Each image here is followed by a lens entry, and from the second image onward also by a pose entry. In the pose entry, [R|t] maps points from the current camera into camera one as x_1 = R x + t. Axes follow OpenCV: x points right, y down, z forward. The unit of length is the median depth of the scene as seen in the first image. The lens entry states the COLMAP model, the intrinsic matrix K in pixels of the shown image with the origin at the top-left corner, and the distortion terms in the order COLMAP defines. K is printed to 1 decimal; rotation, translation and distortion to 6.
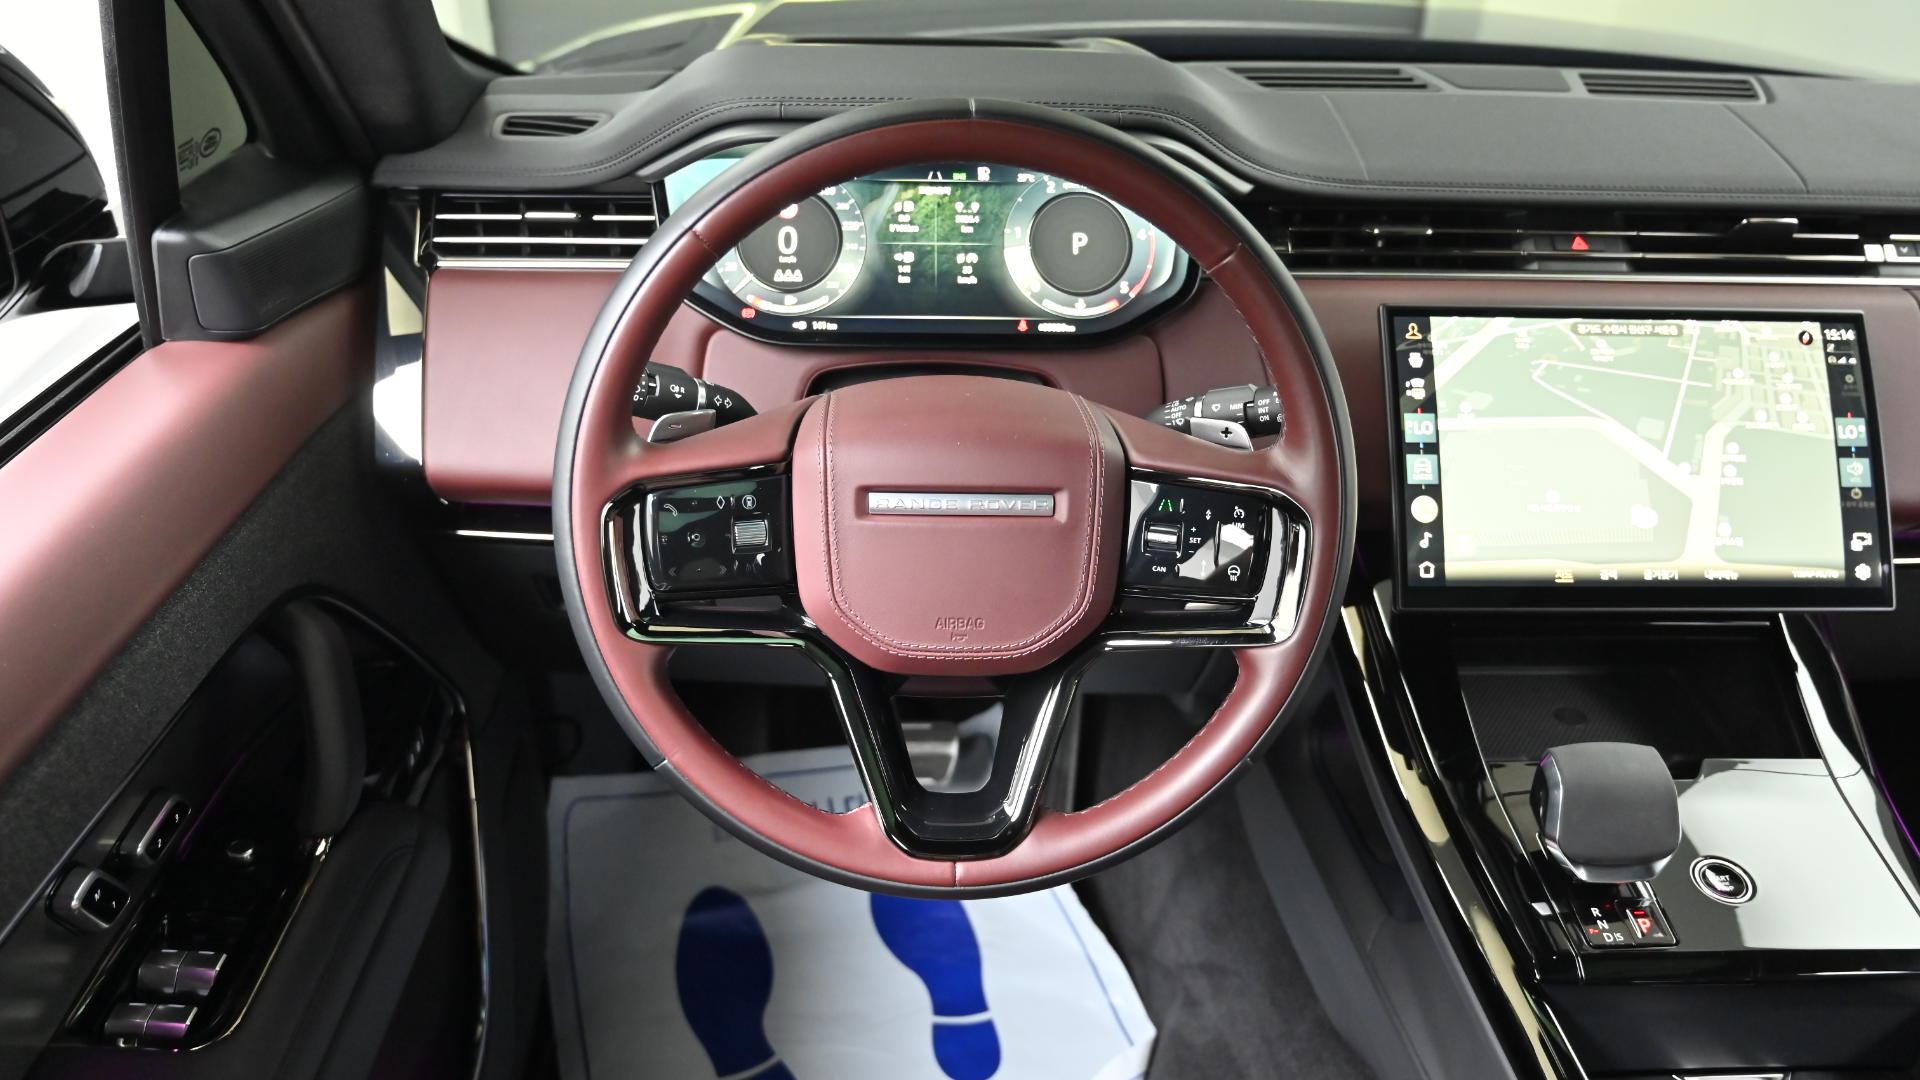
lens RADIAL K [[1450.2, 0, 943.0], [0, 1450.2, 511.9], [0, 0, 1]] dist [-0.020969, 0.007857]
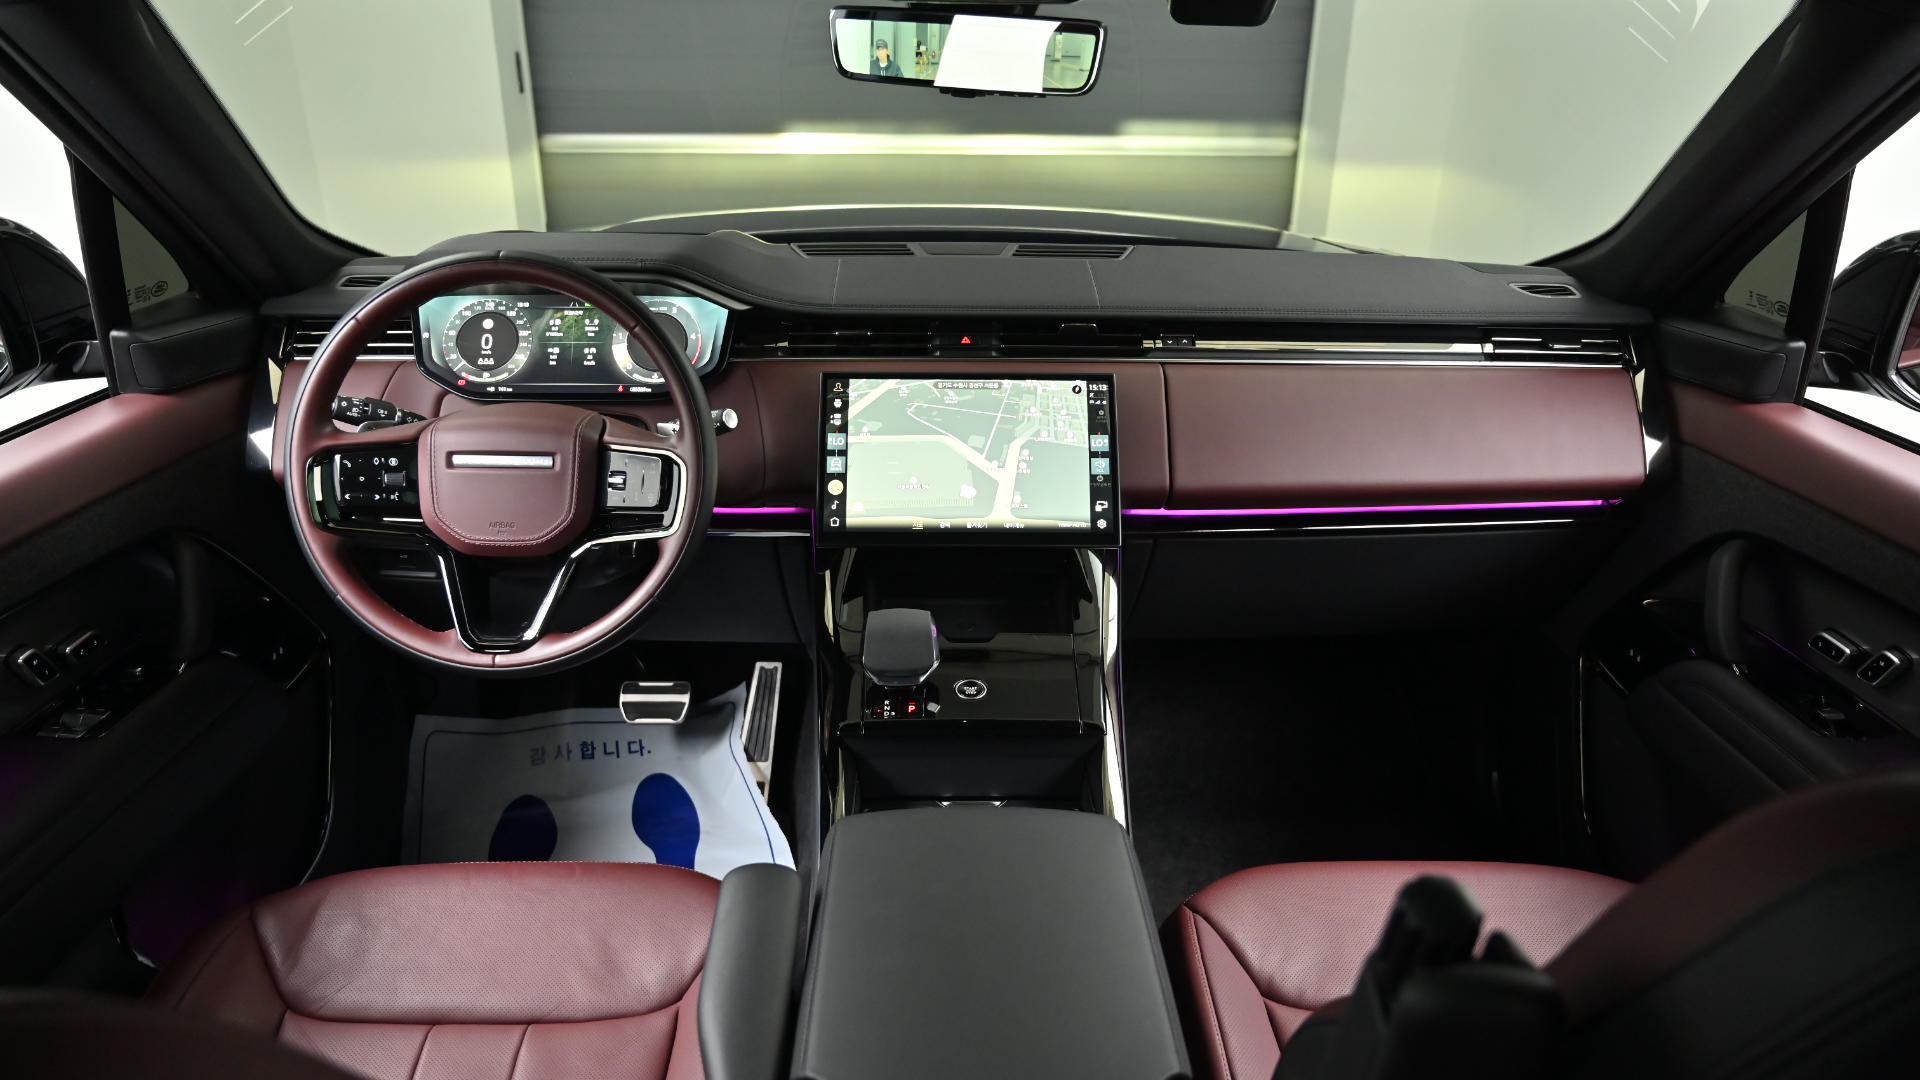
lens RADIAL K [[1270.1, 0, 958.7], [0, 1270.1, 520.1], [0, 0, 1]] dist [-0.022377, 0.006047]
pose [[0.999440, -0.006896, -0.032736, 0.514785], [0.003126, 0.993491, -0.113868, 0.203320], [0.033308, 0.113702, 0.992956, -0.471803]]
